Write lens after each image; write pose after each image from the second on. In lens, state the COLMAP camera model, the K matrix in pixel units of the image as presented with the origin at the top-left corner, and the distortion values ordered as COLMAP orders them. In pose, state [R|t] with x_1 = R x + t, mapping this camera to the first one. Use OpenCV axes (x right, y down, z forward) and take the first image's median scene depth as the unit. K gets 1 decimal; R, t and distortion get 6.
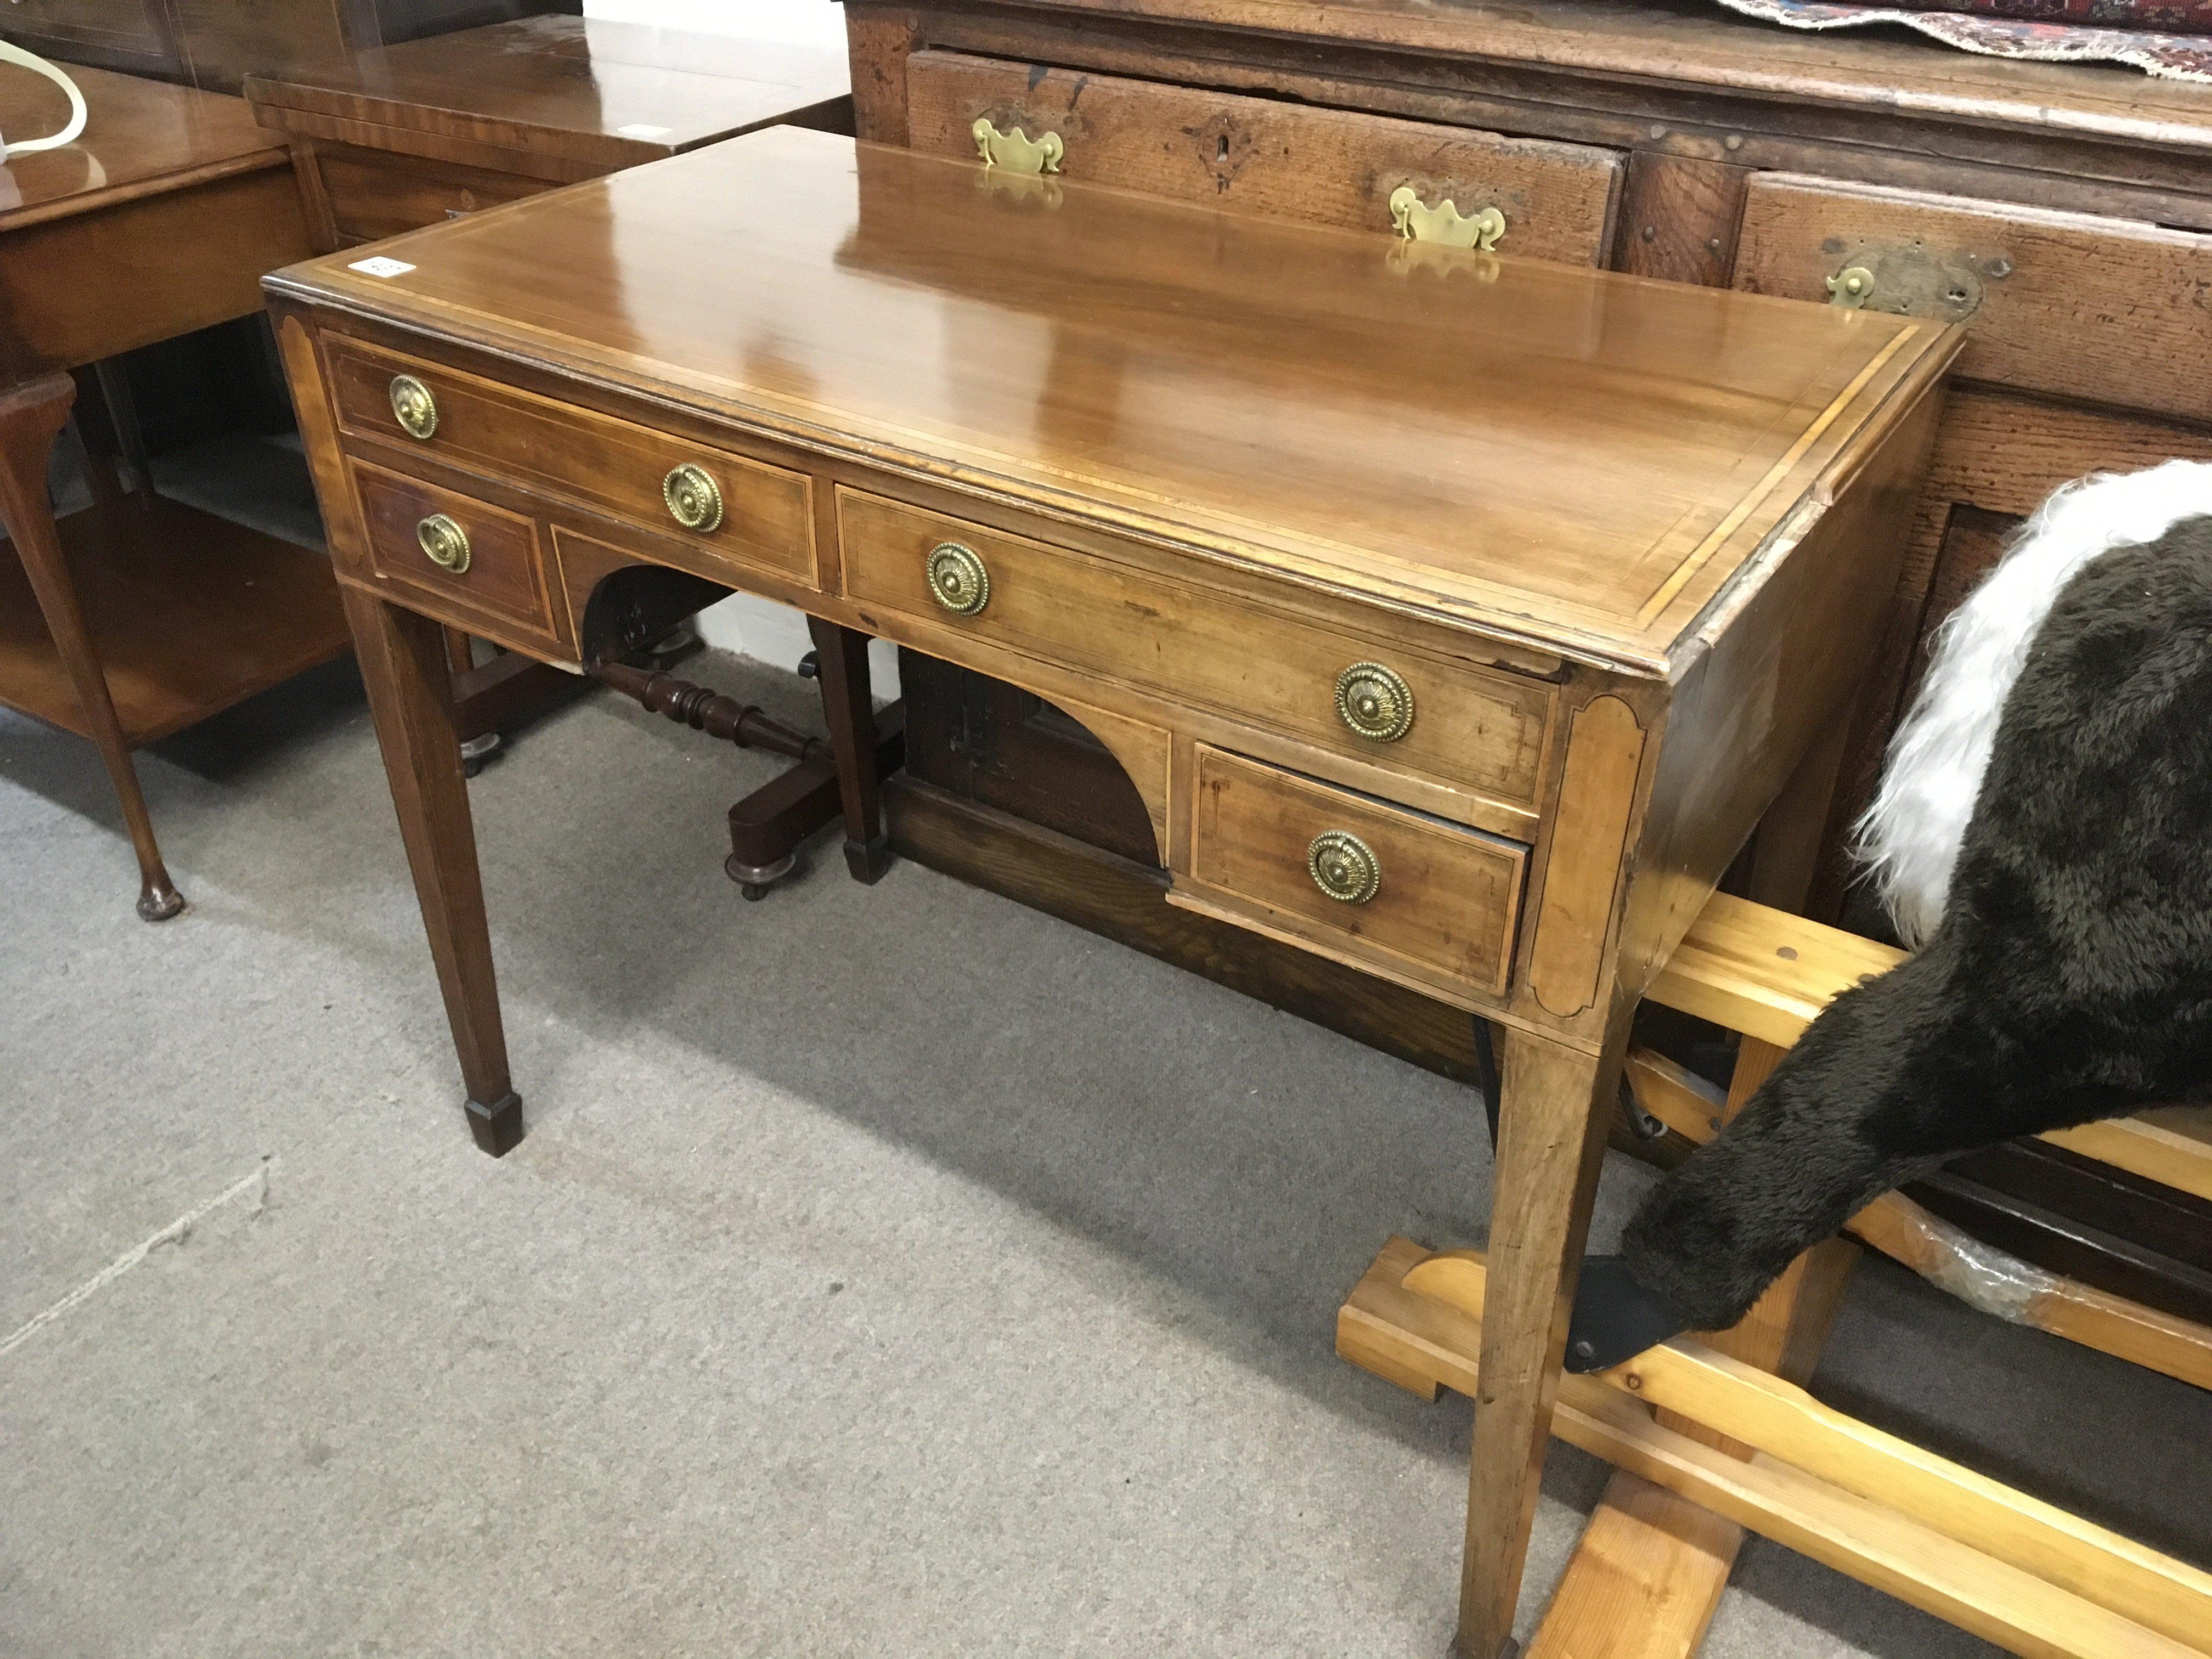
lens RADIAL K [[1877.9, 0, 1106.0], [0, 1877.9, 829.5], [0, 0, 1]] dist [0.067008, -0.080051]
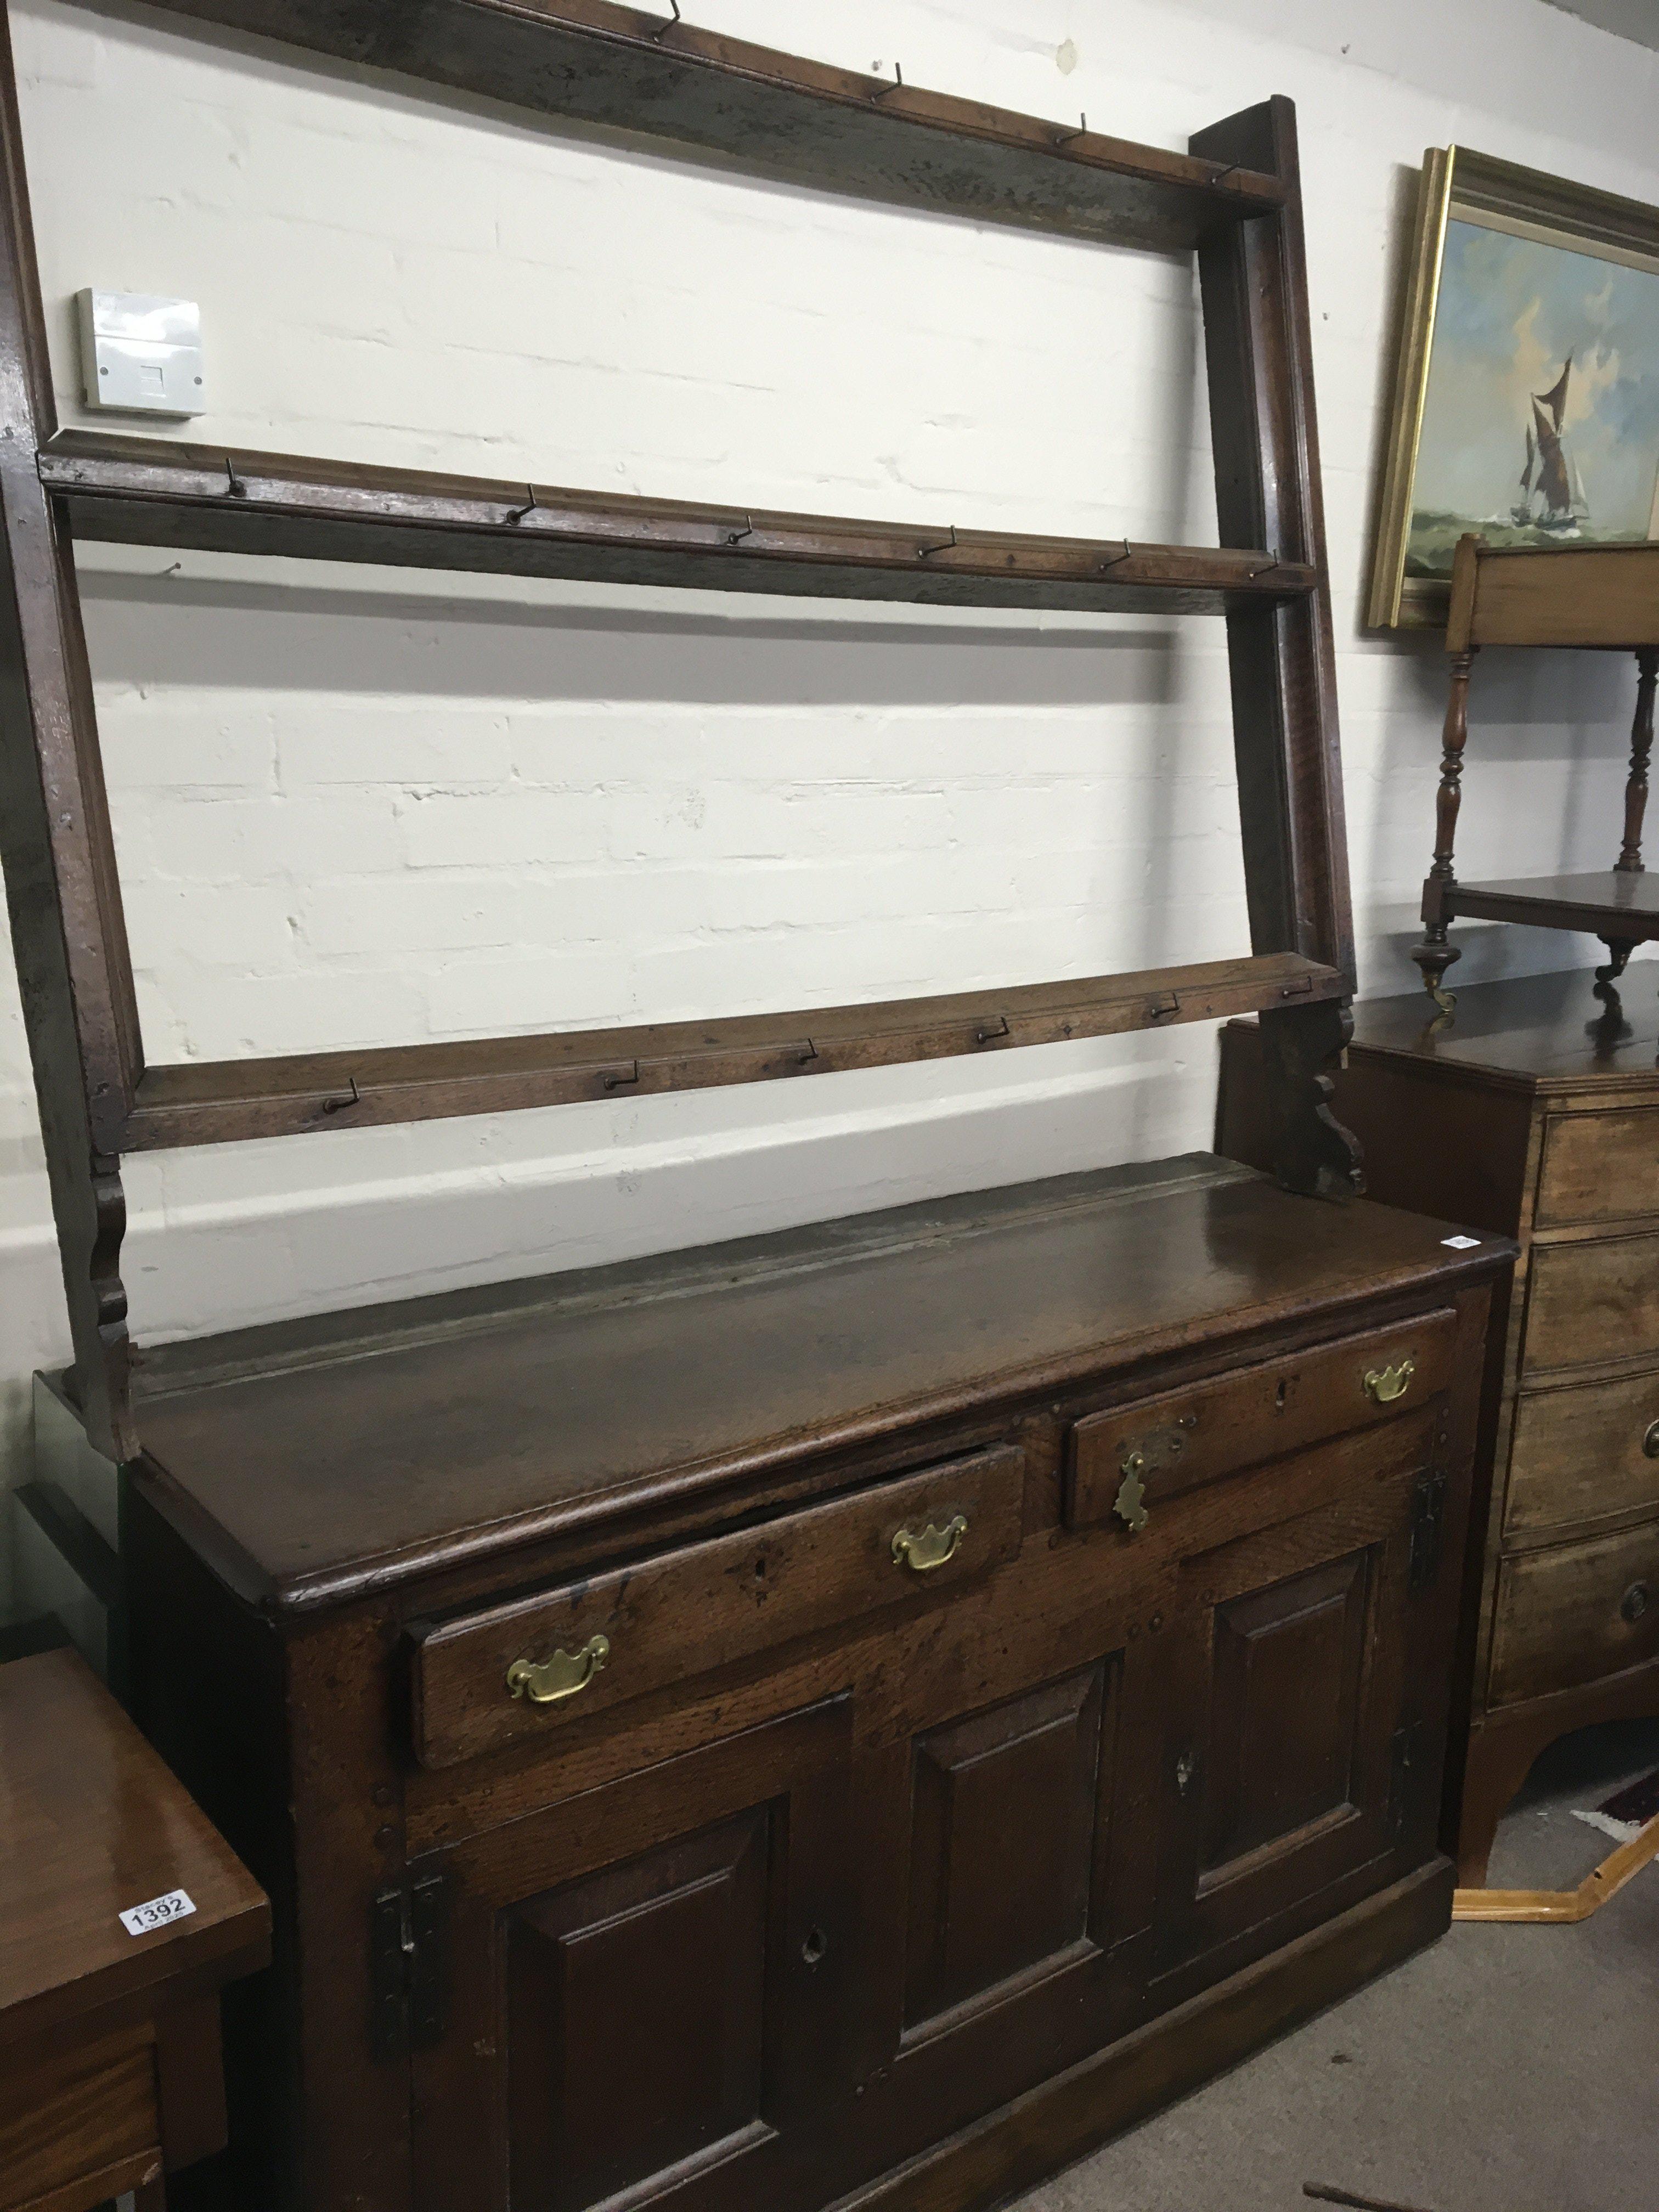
lens RADIAL K [[1837.1, 0, 829.5], [0, 1837.1, 1106.0], [0, 0, 1]] dist [0.059164, -0.101887]
pose [[0.340226, -0.212921, 0.915921, -0.943584], [0.496254, 0.868002, 0.017443, -0.660987], [-0.798735, 0.448595, 0.400980, 0.467603]]
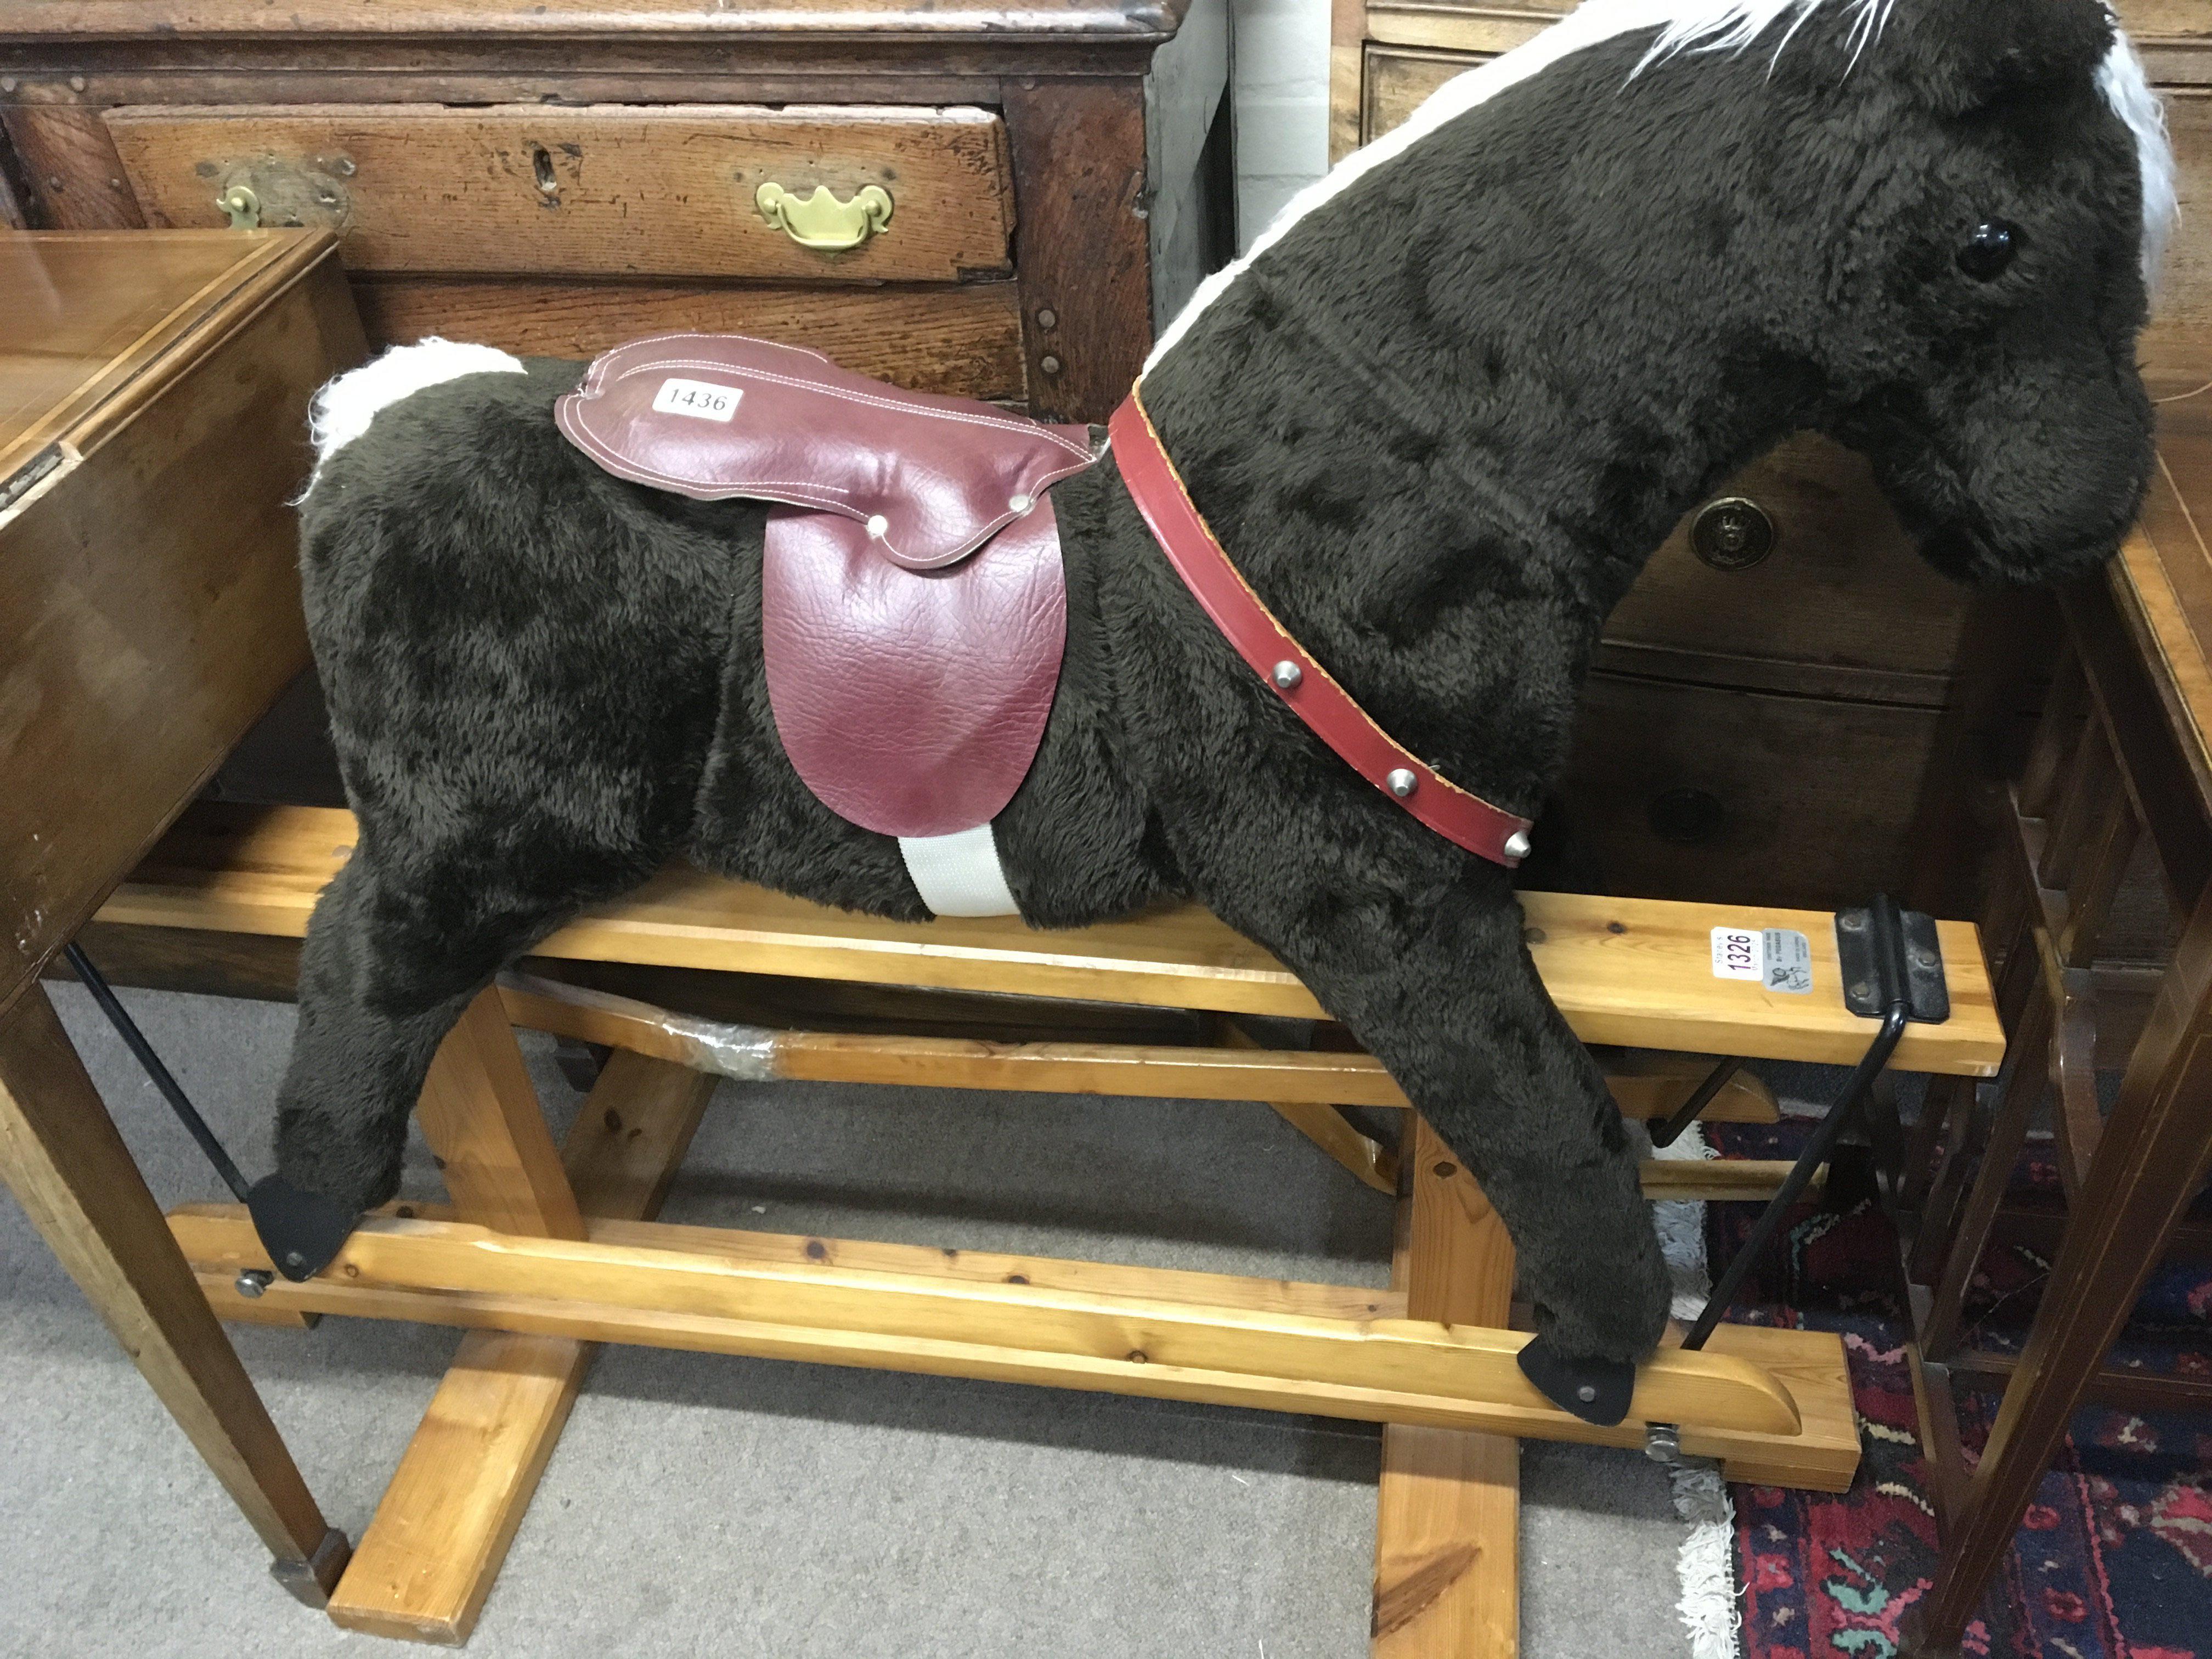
lens RADIAL K [[1890.3, 0, 1101.5], [0, 1890.3, 843.7], [0, 0, 1]] dist [0.008858, -0.012565]
pose [[0.915605, -0.295560, 0.272603, 0.427284], [0.269116, 0.954203, 0.130667, 0.034137], [-0.298738, -0.046277, 0.953212, -0.127100]]
